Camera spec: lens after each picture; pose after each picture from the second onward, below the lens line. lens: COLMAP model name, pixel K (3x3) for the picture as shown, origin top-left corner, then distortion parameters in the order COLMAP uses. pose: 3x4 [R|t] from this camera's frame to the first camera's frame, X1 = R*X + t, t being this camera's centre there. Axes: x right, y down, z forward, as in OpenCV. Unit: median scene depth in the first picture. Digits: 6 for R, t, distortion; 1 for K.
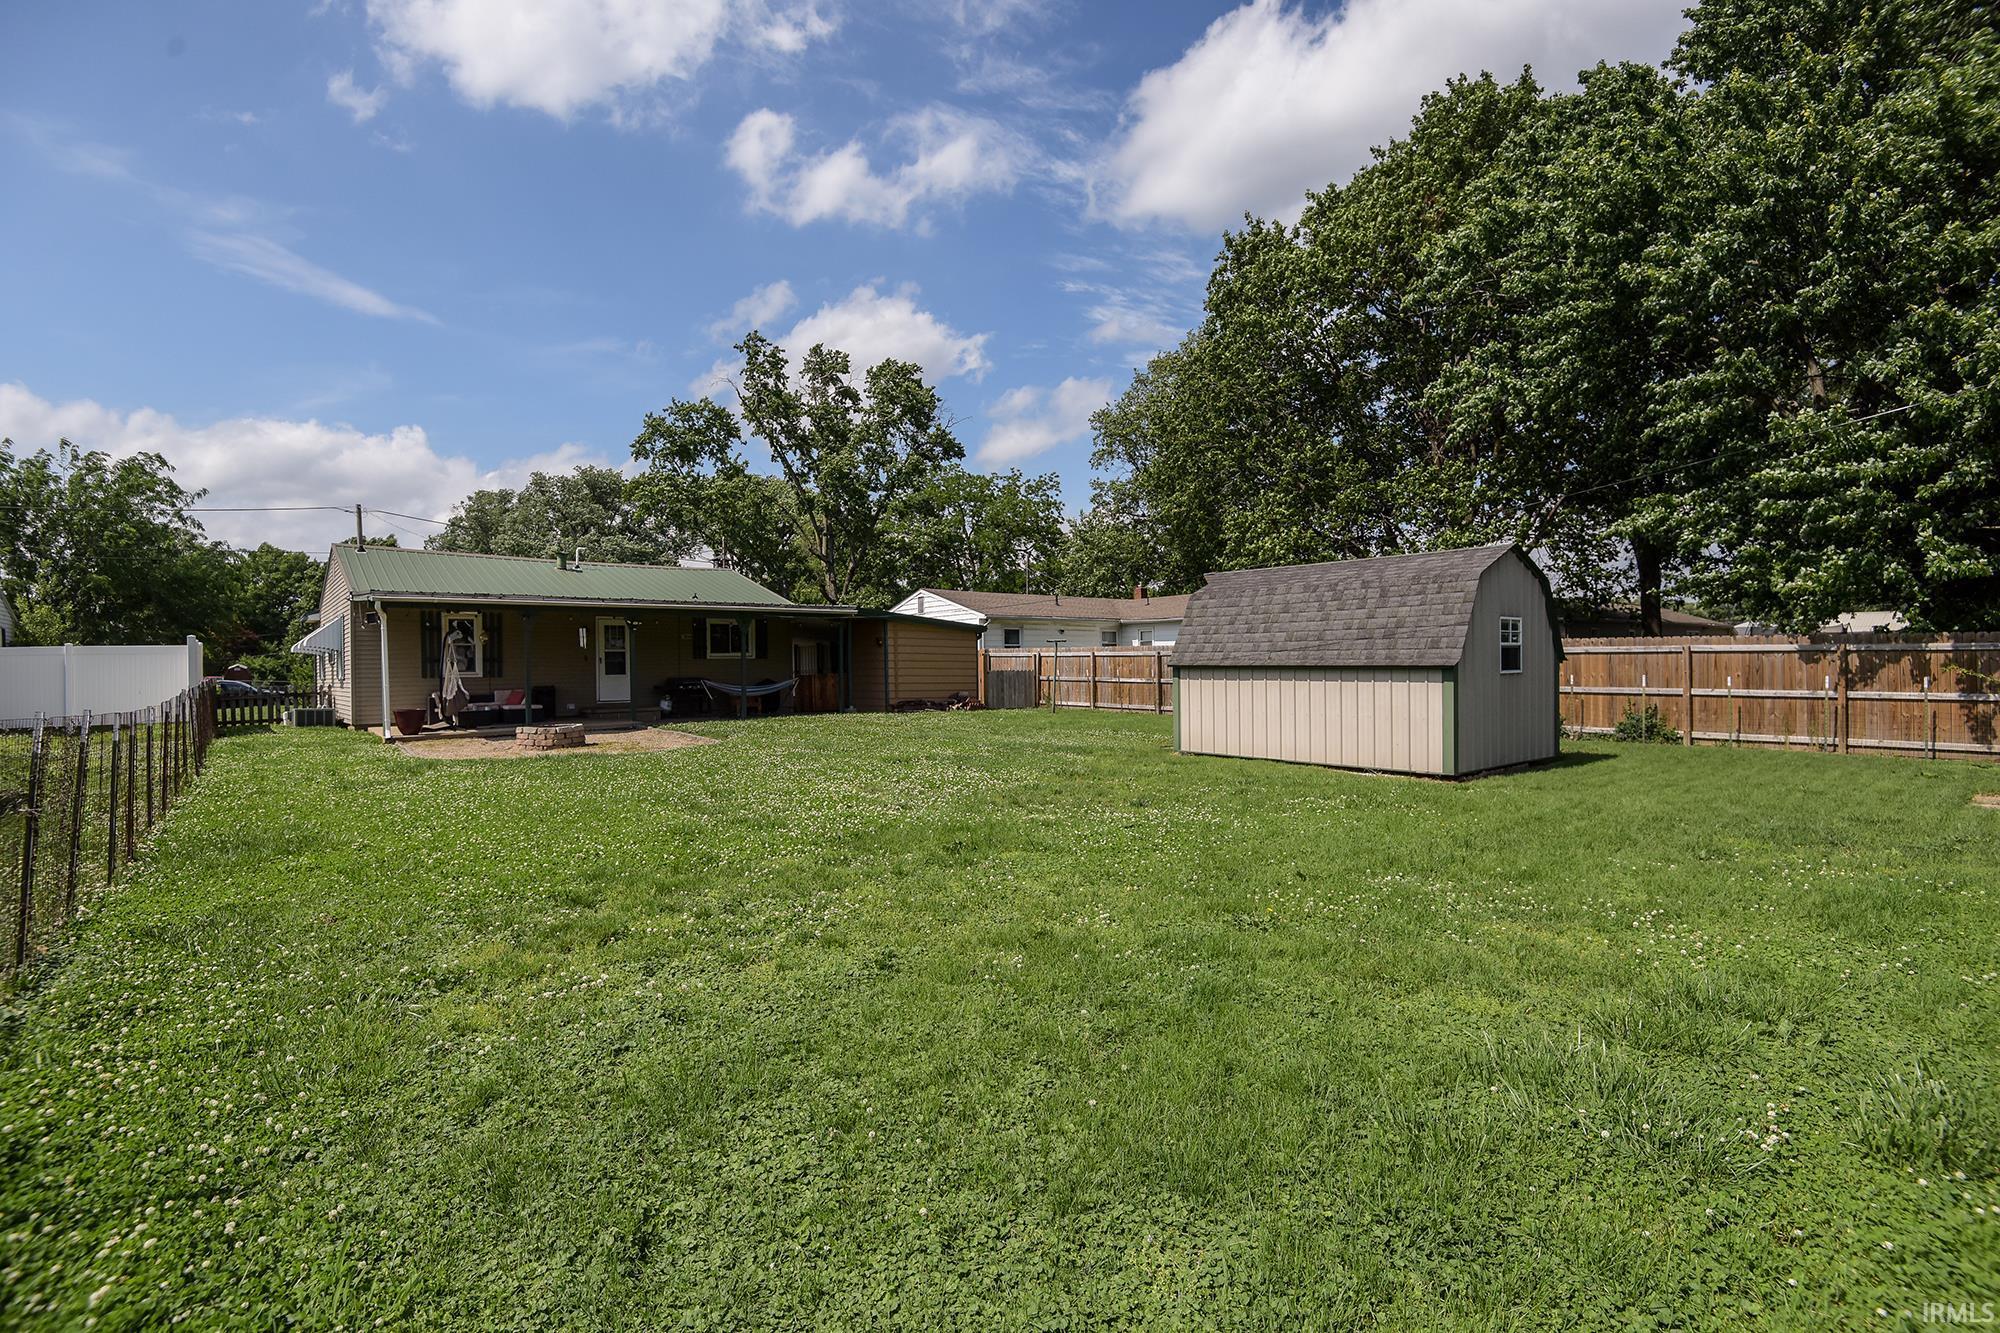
lens RADIAL K [[979.9, 0, 1000.8], [0, 979.9, 667.8], [0, 0, 1]] dist [0.000293, 0.000022]
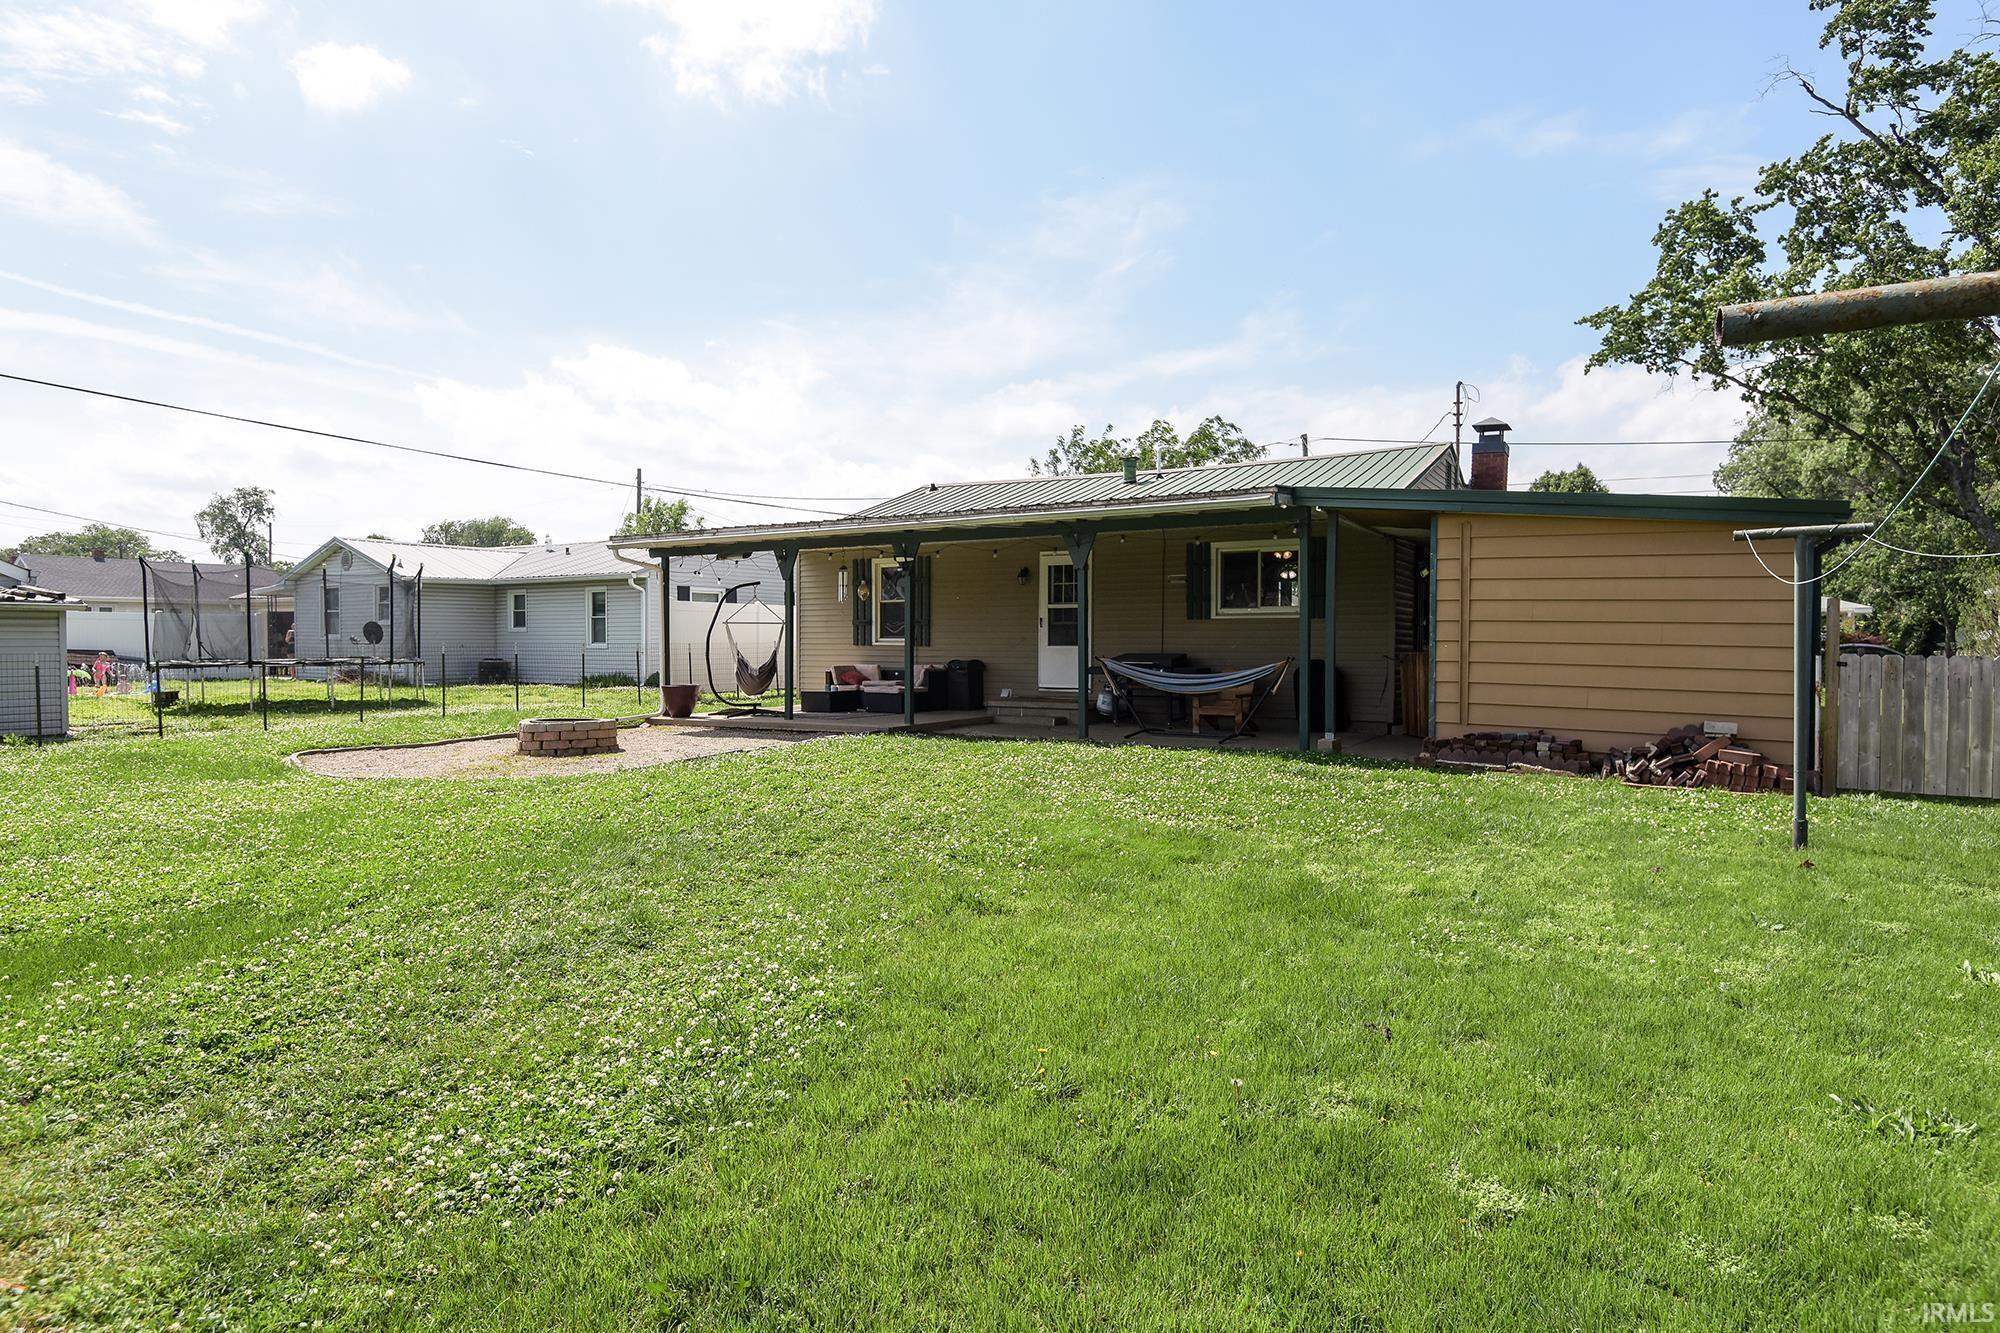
lens RADIAL K [[1066.5, 0, 1000.0], [0, 1066.5, 657.6], [0, 0, 1]] dist [-0.001067, -0.000088]
pose [[0.279317, 0.031847, -0.959671, 0.227001], [0.002078, 0.999427, 0.033771, -0.007668], [0.960197, -0.011427, 0.279091, 0.724737]]
